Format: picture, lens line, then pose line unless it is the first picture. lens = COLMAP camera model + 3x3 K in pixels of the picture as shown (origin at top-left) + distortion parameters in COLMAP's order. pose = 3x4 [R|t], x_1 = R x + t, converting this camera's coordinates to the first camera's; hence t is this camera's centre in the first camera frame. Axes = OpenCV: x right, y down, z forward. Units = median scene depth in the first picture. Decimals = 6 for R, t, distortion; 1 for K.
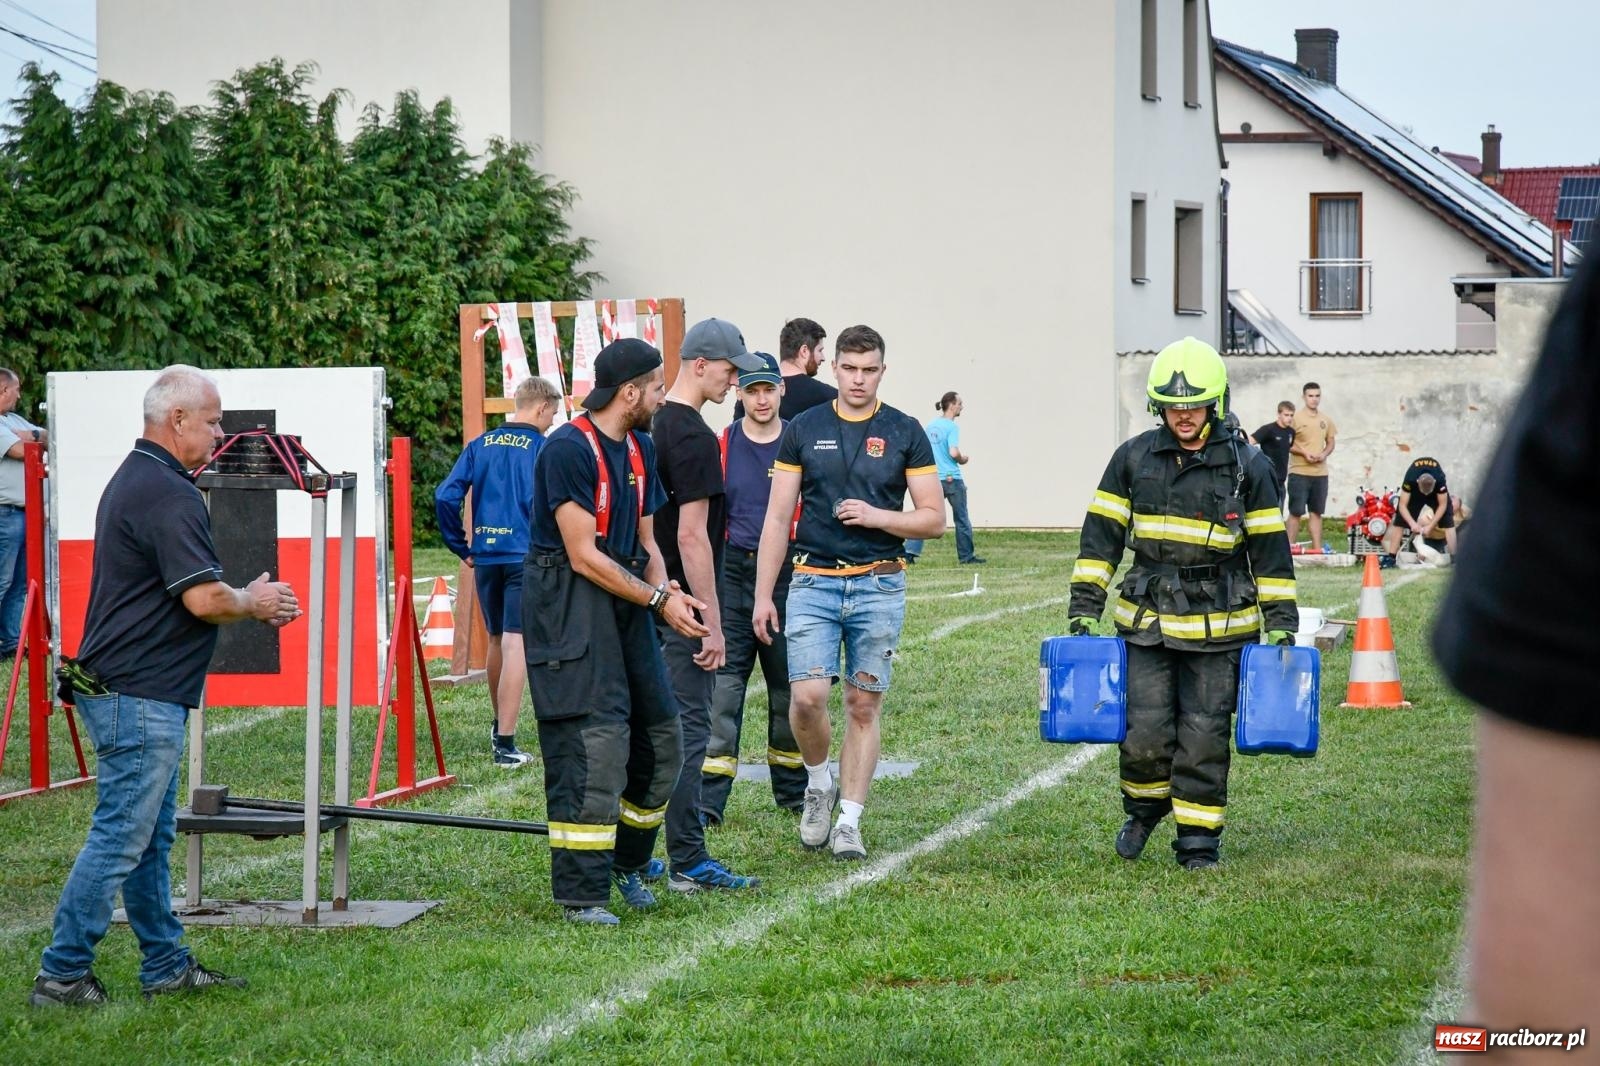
lens RADIAL K [[6080.3, 0, 851.7], [0, 6080.3, 532.7], [0, 0, 1]] dist [0.293117, -1.146267]
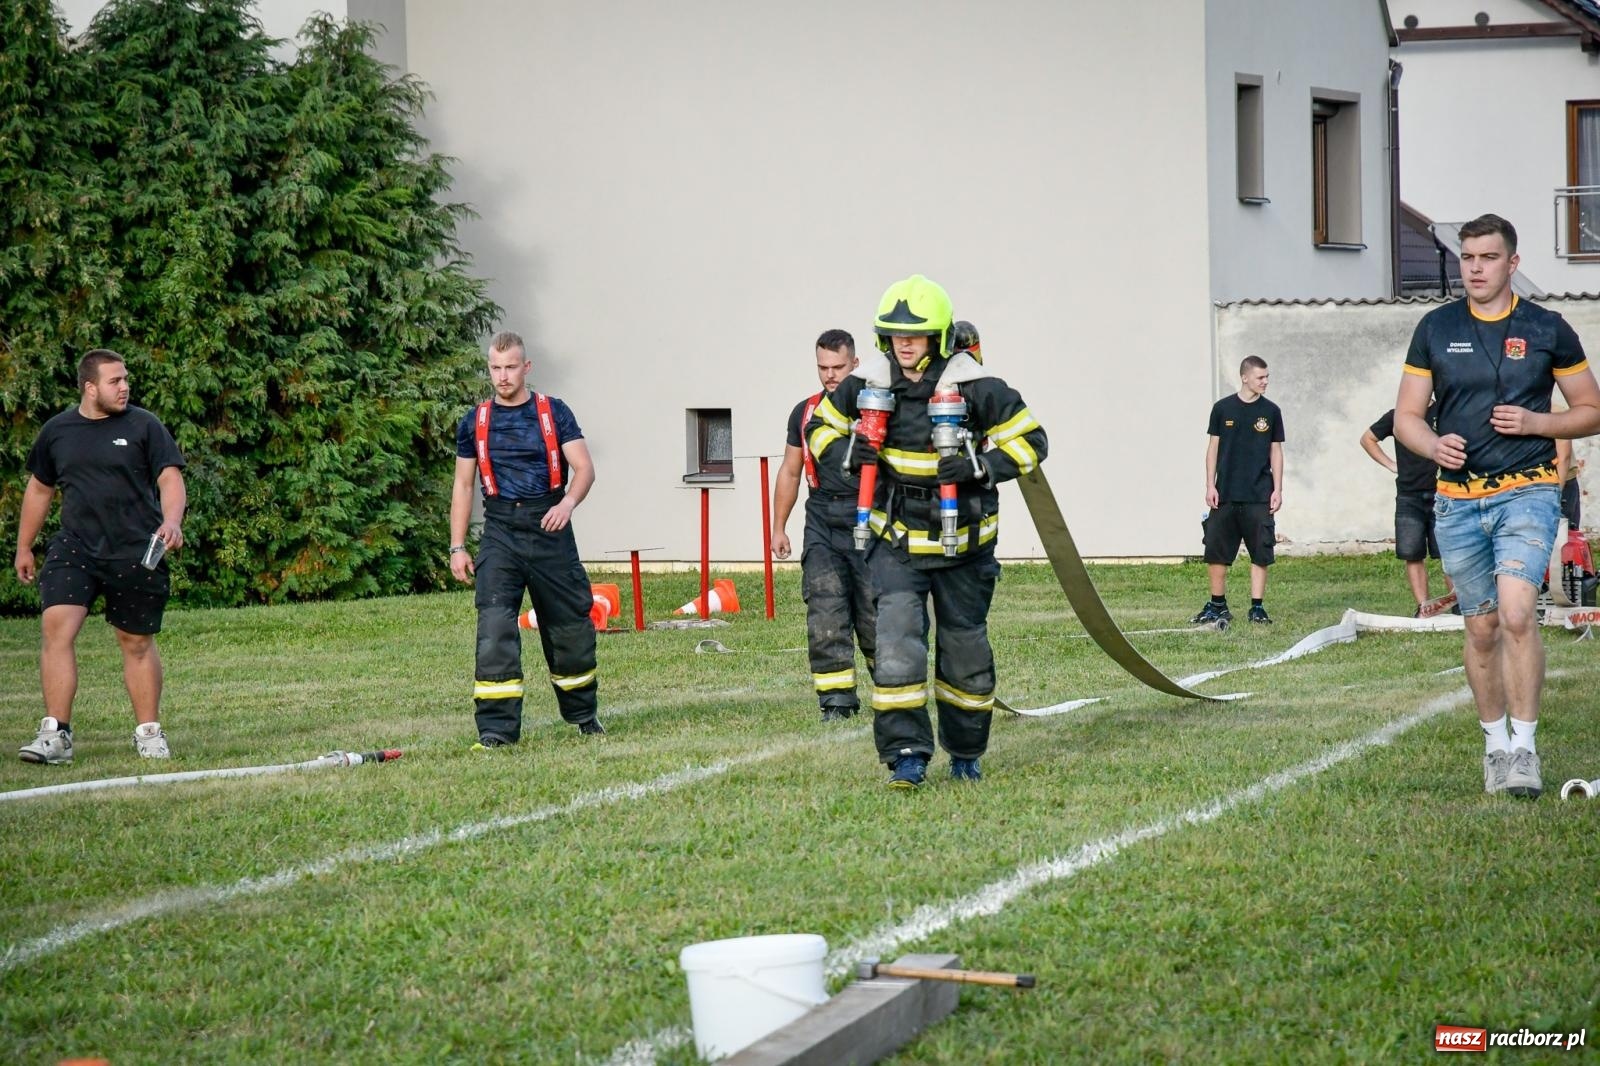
lens RADIAL K [[6080.3, 0, 851.7], [0, 6080.3, 532.7], [0, 0, 1]] dist [0.293117, -1.146267]
pose [[0.997569, -0.019684, -0.066842, 0.049661], [0.019730, 0.999805, 0.000040, -0.004397], [0.066828, -0.001359, 0.997764, 0.313277]]
